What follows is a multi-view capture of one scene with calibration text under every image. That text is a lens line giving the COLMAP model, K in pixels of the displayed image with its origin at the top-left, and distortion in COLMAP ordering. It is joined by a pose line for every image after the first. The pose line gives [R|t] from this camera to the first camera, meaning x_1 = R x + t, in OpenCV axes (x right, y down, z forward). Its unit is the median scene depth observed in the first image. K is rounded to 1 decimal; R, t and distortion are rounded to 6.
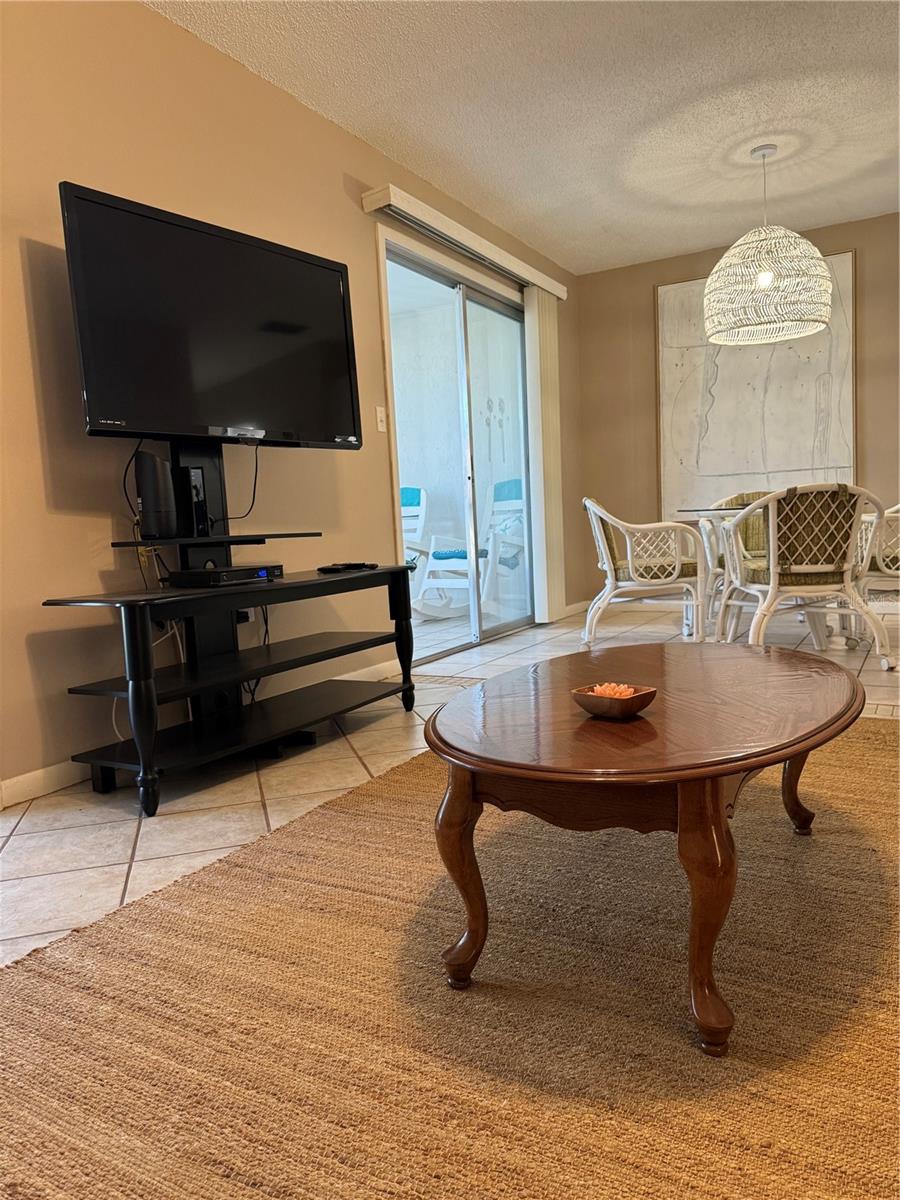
lens RADIAL K [[846.9, 0, 440.5], [0, 846.9, 608.4], [0, 0, 1]] dist [0.050276, -0.056455]
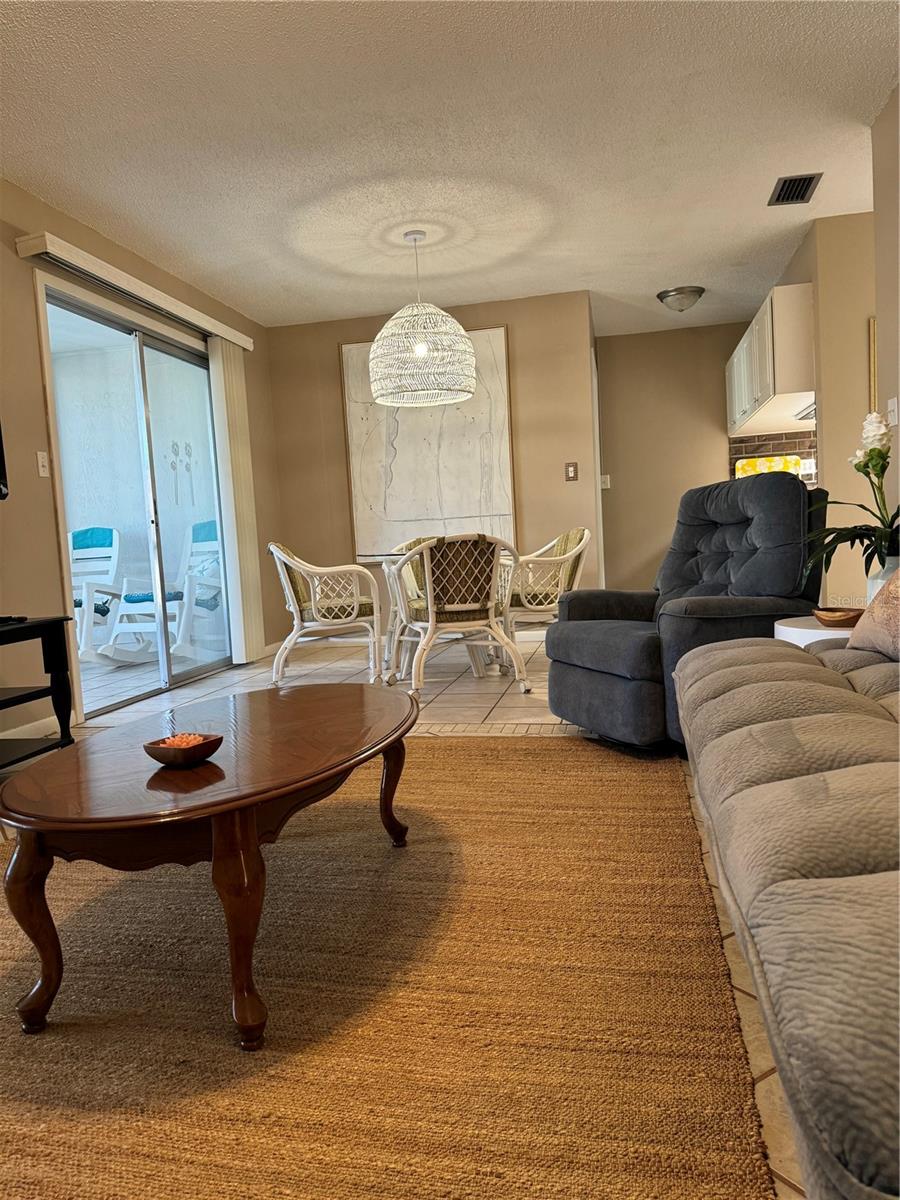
lens RADIAL K [[846.9, 0, 439.6], [0, 846.9, 608.4], [0, 0, 1]] dist [0.050276, -0.056455]
pose [[0.954628, -0.027022, 0.296573, 0.069080], [0.038249, 0.998752, -0.032119, -0.009585], [-0.295335, 0.042005, 0.954470, -0.063470]]
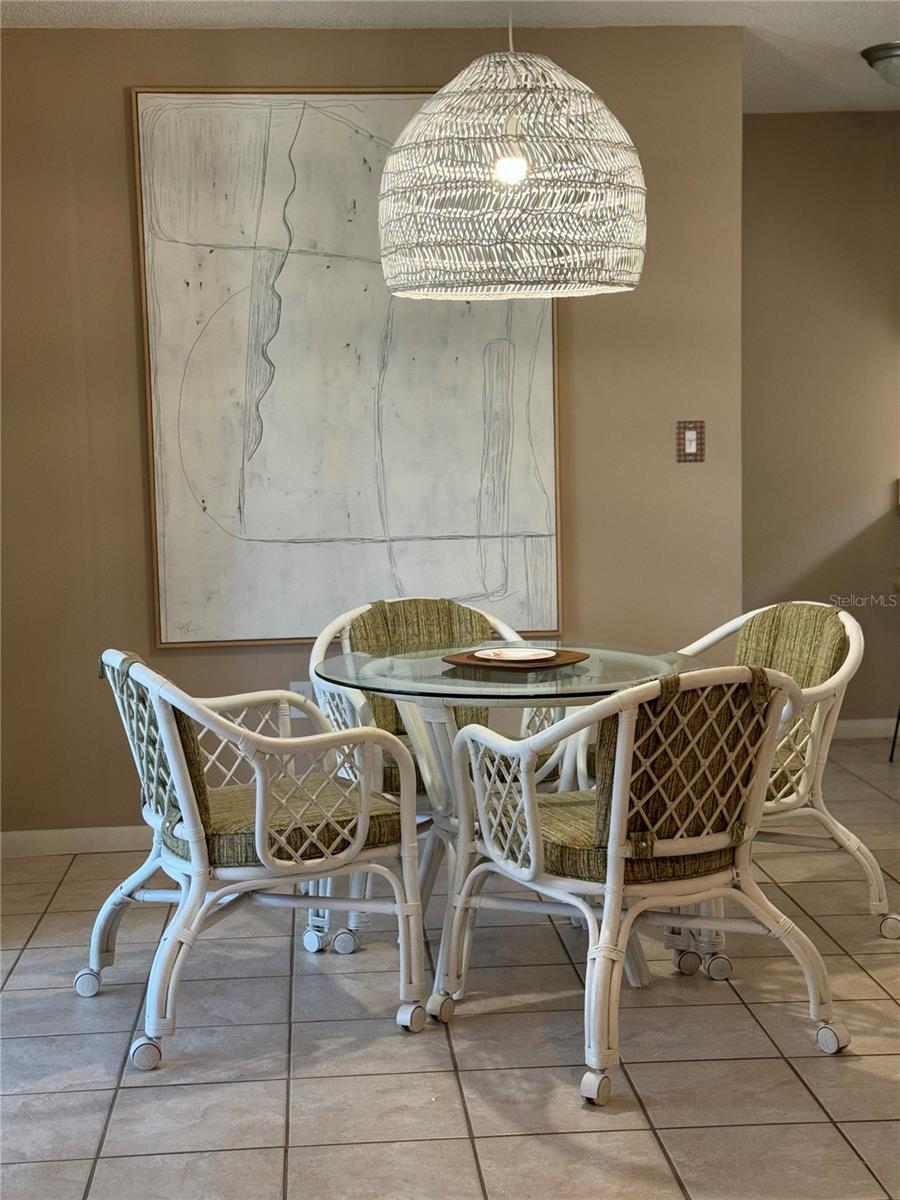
lens RADIAL K [[1807.8, 0, 447.8], [0, 1807.8, 605.3], [0, 0, 1]] dist [0.125746, 0.000000]
pose [[0.824085, -0.023051, 0.565997, -0.204418], [0.035926, 0.999287, -0.011610, -0.159622], [-0.565326, 0.029901, 0.824326, 0.259826]]
